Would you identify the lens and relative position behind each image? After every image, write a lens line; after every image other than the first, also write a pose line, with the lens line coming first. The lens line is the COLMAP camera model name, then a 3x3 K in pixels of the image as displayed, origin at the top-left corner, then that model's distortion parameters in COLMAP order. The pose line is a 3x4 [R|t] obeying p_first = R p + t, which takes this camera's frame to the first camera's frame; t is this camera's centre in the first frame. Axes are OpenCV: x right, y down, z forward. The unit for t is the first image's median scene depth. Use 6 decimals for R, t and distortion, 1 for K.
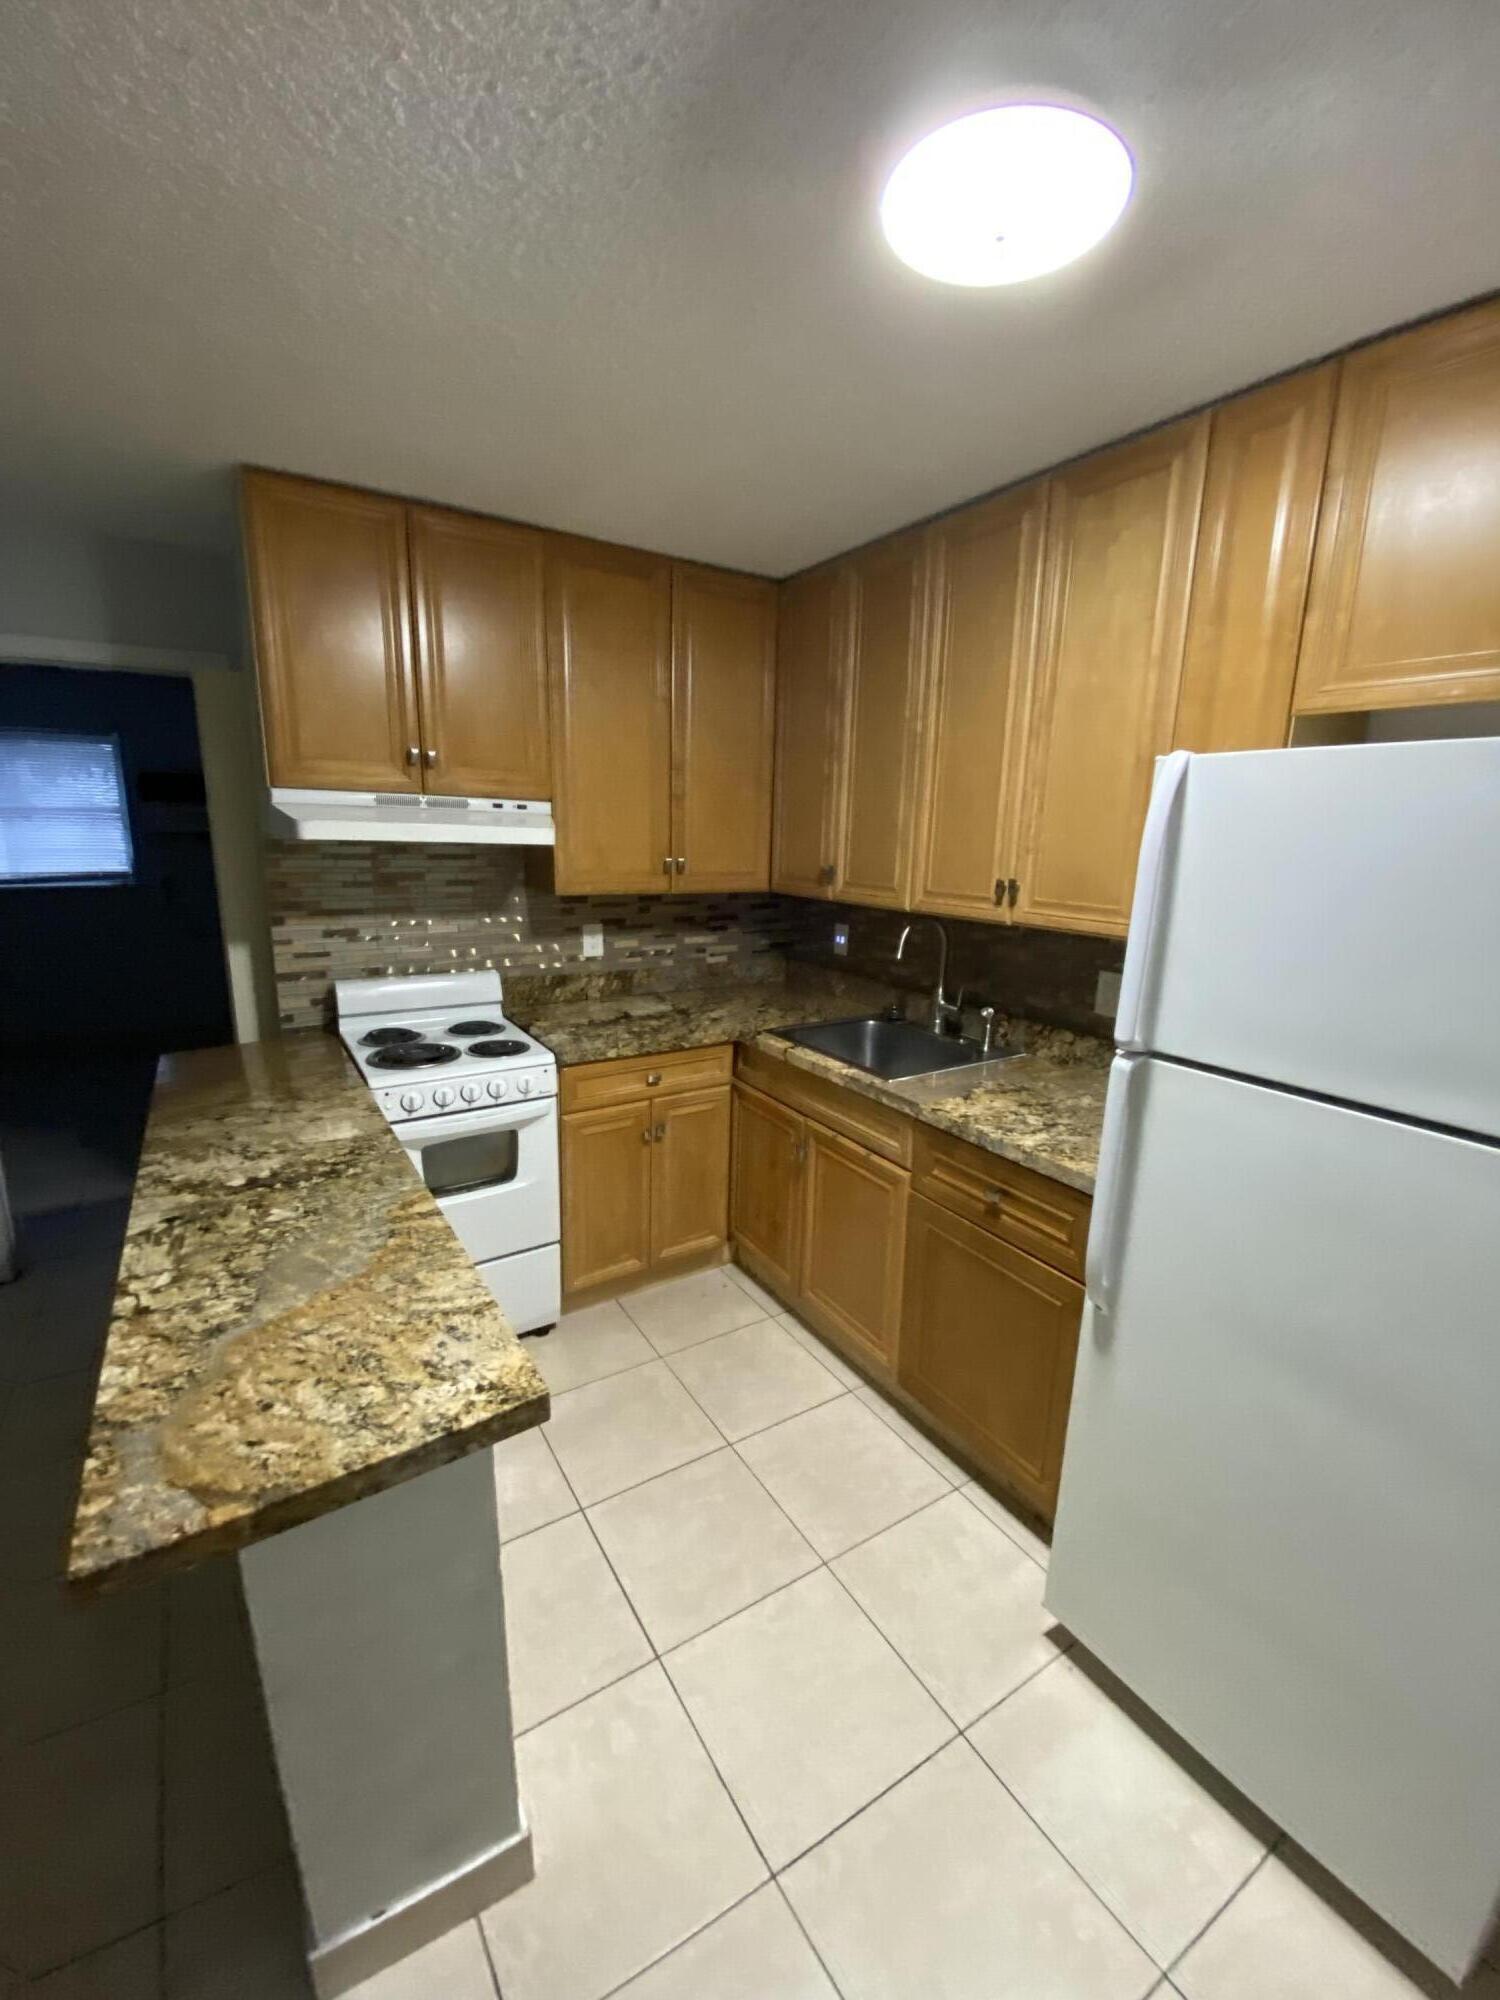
lens RADIAL K [[810.9, 0, 749.9], [0, 810.9, 1003.2], [0, 0, 1]] dist [0.014615, -0.017179]
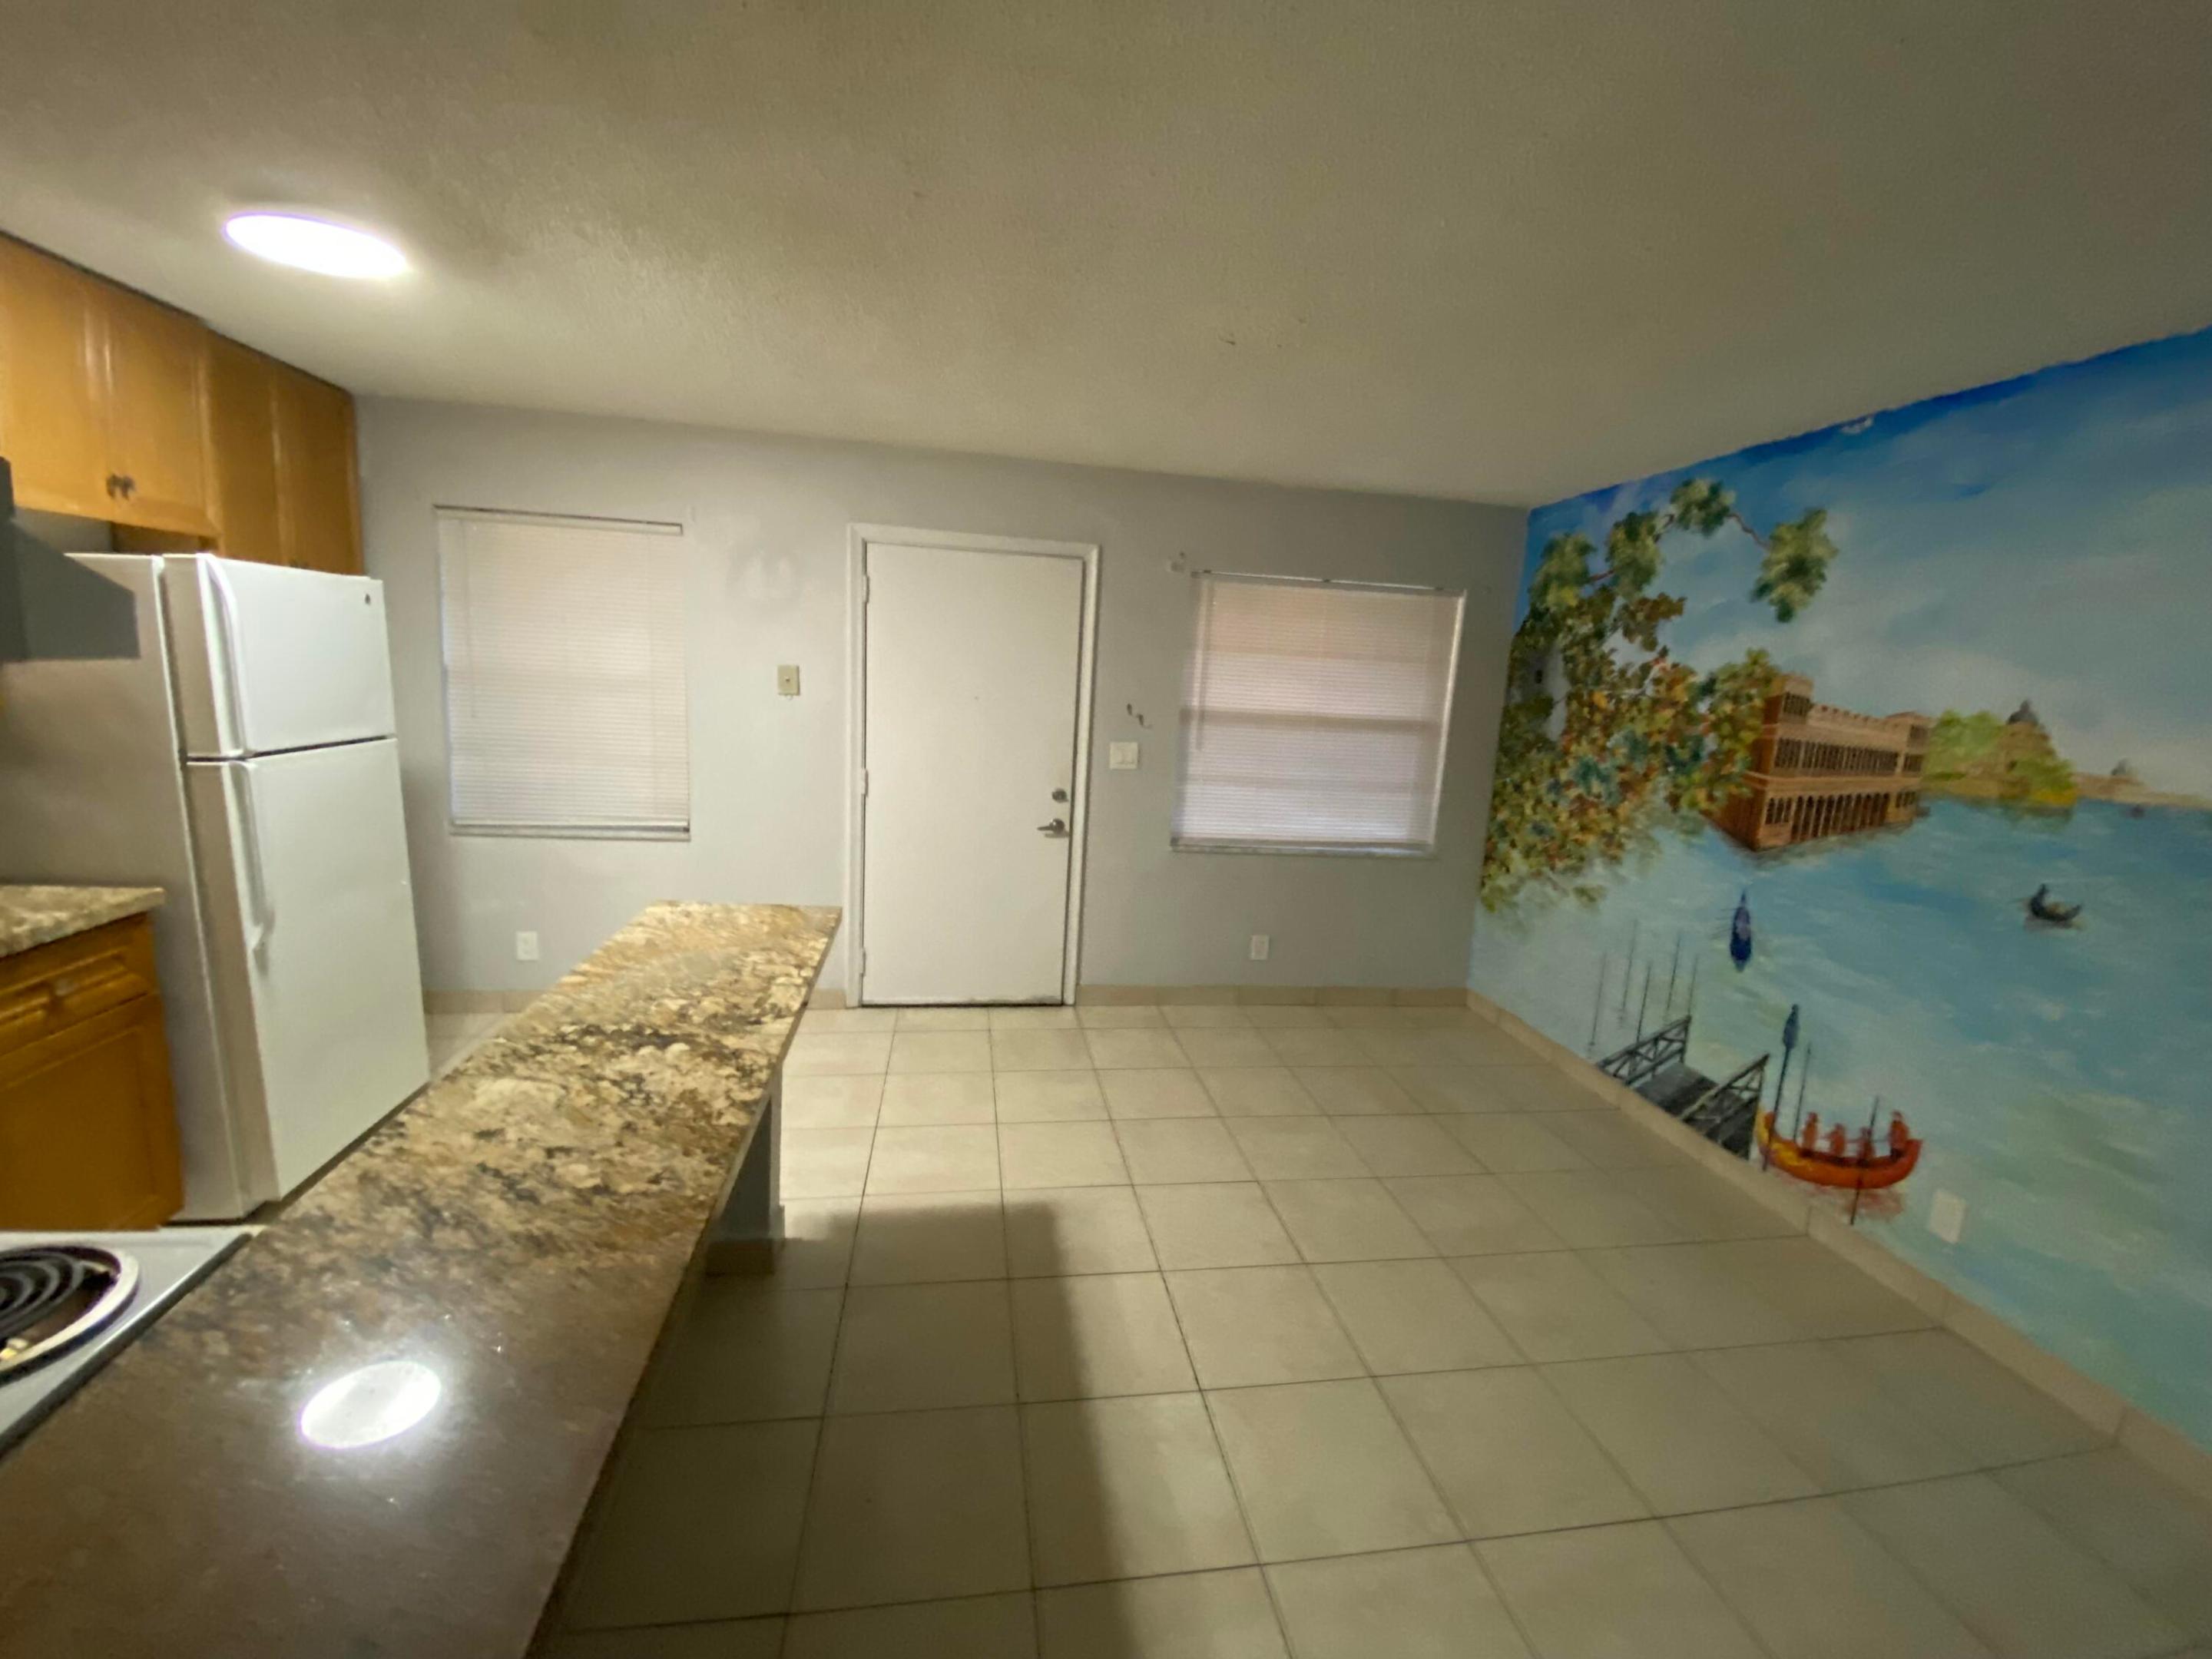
lens RADIAL K [[896.8, 0, 1099.1], [0, 896.8, 824.8], [0, 0, 1]] dist [0.014615, -0.017179]
pose [[-0.913226, -0.136717, 0.383831, -1.055391], [0.014273, 0.930713, 0.365471, -0.266694], [-0.407203, 0.339236, -0.848001, 1.187587]]
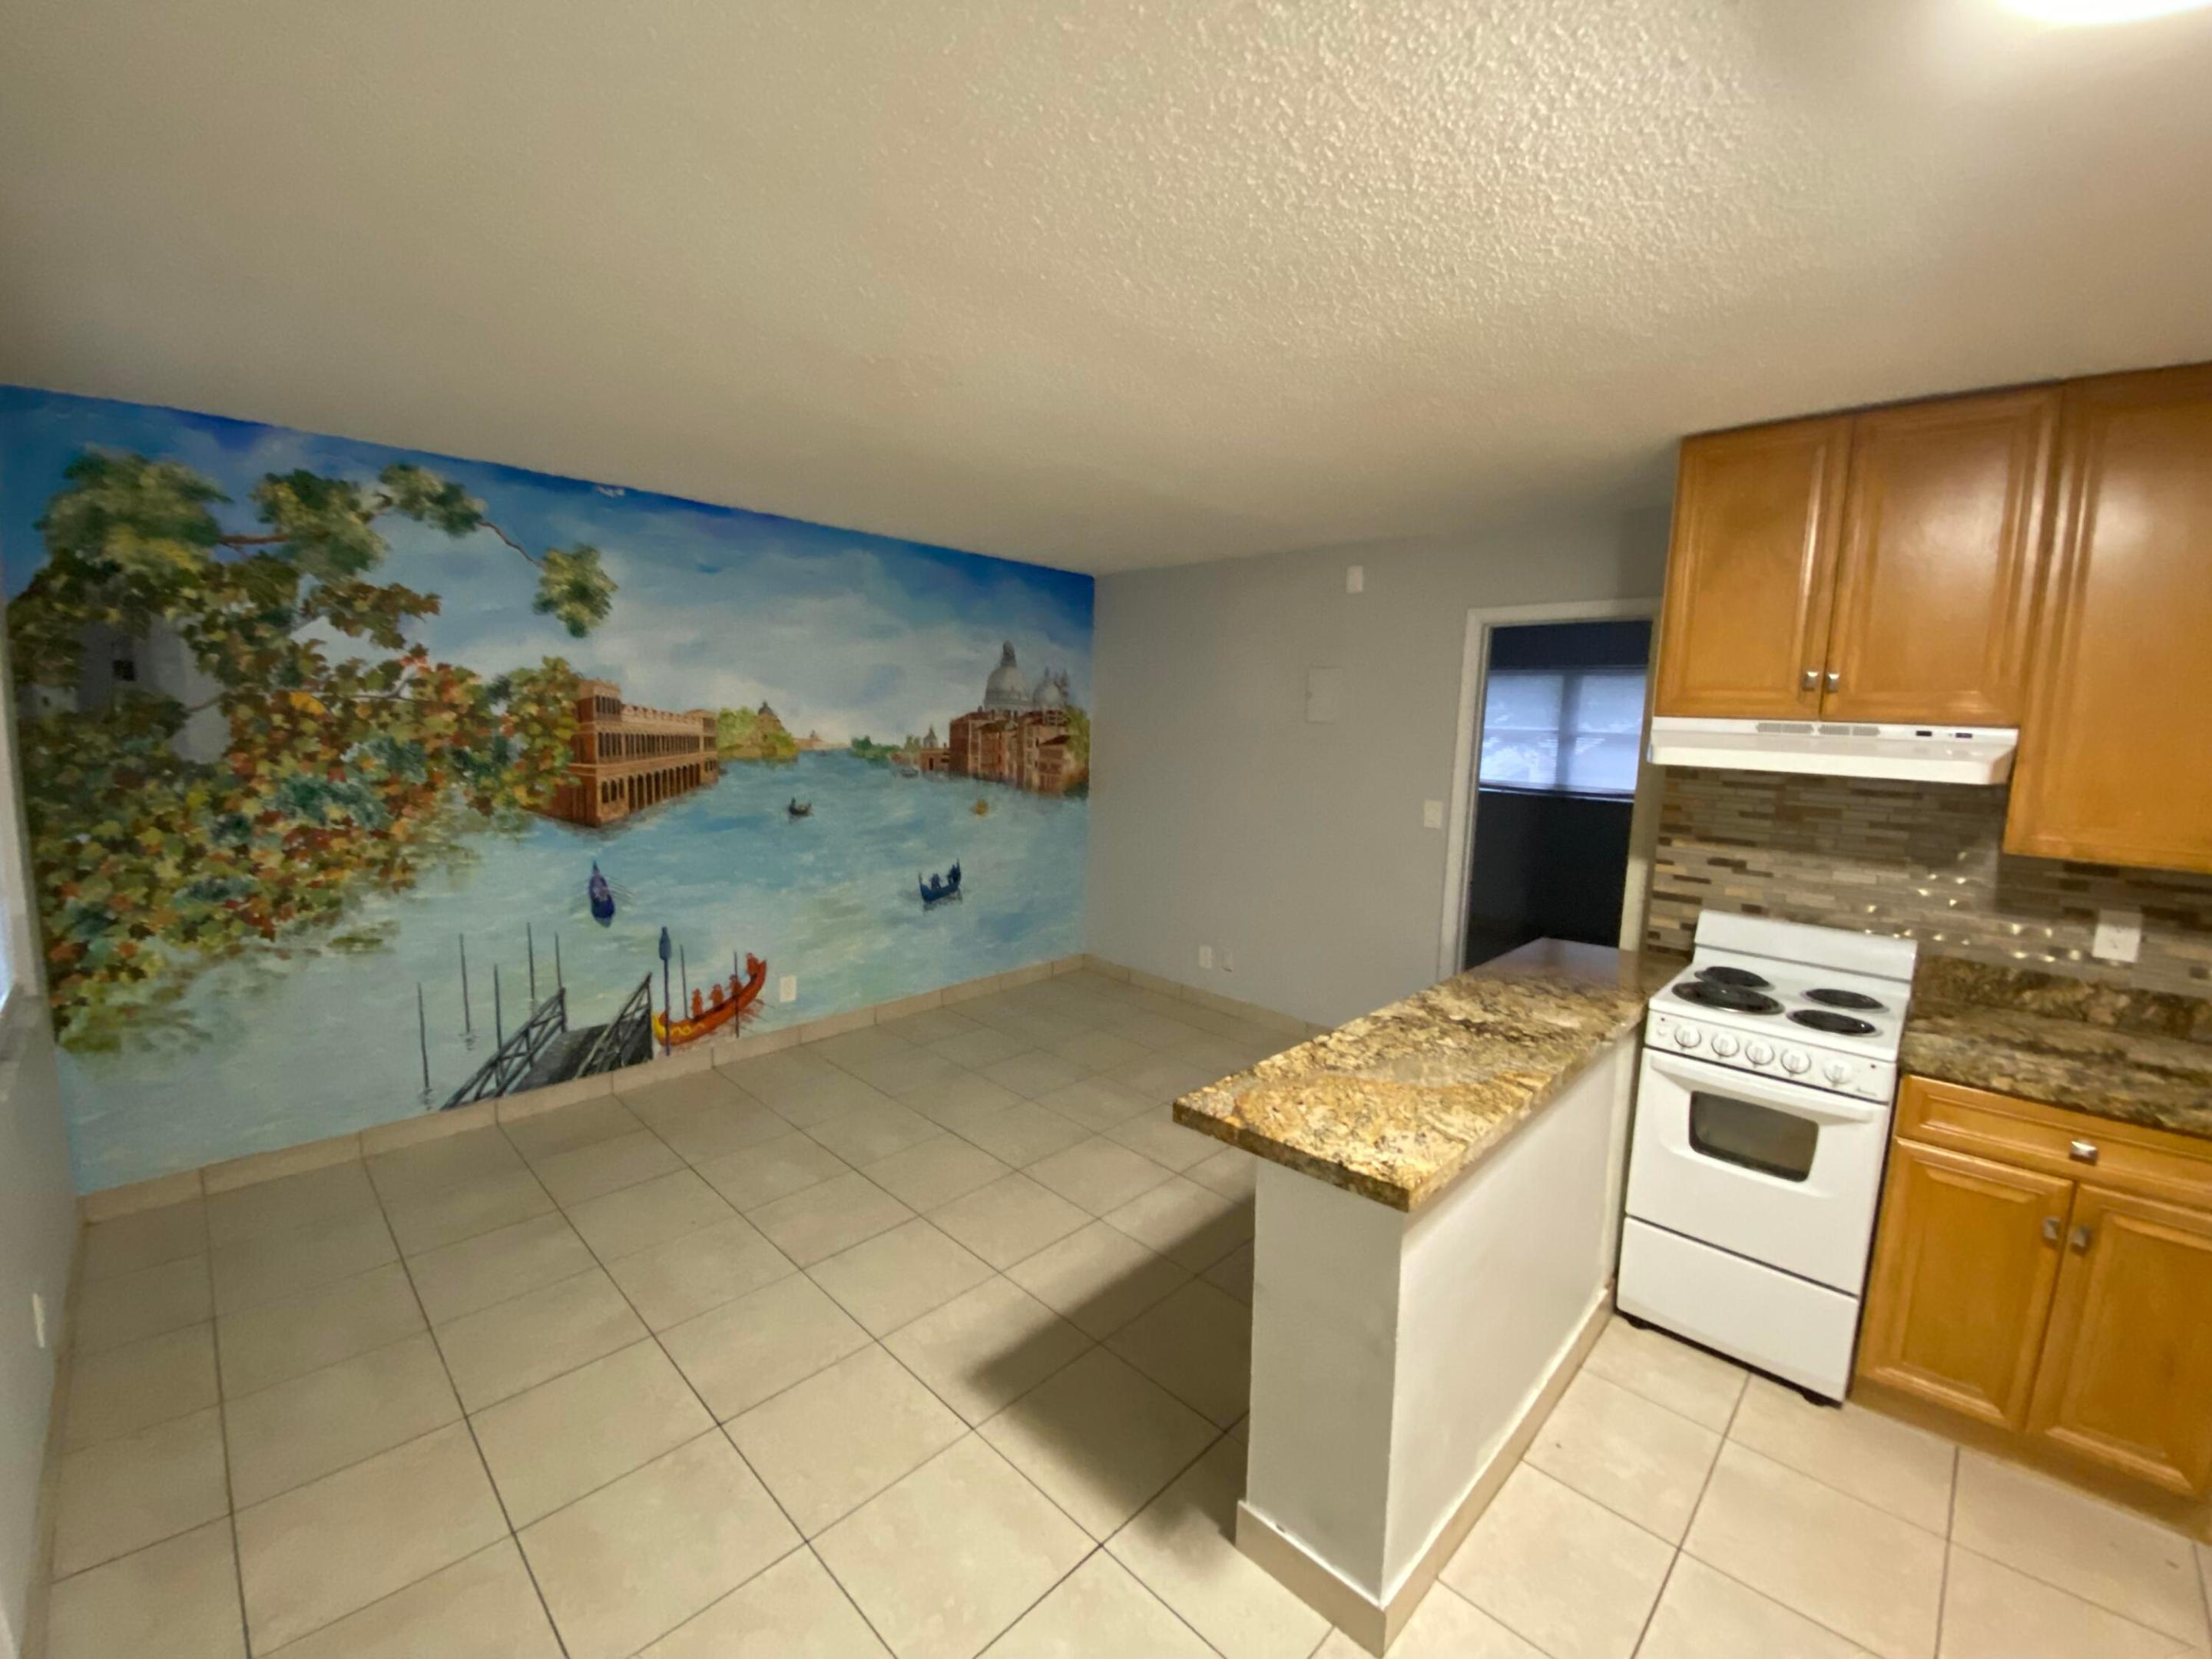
lens RADIAL K [[896.8, 0, 1110.8], [0, 896.8, 830.0], [0, 0, 1]] dist [0.014615, -0.017179]
pose [[0.237455, 0.111367, -0.964994, 0.440449], [-0.236779, 0.970079, 0.053690, -0.010709], [0.942099, 0.215741, 0.256720, 0.045134]]
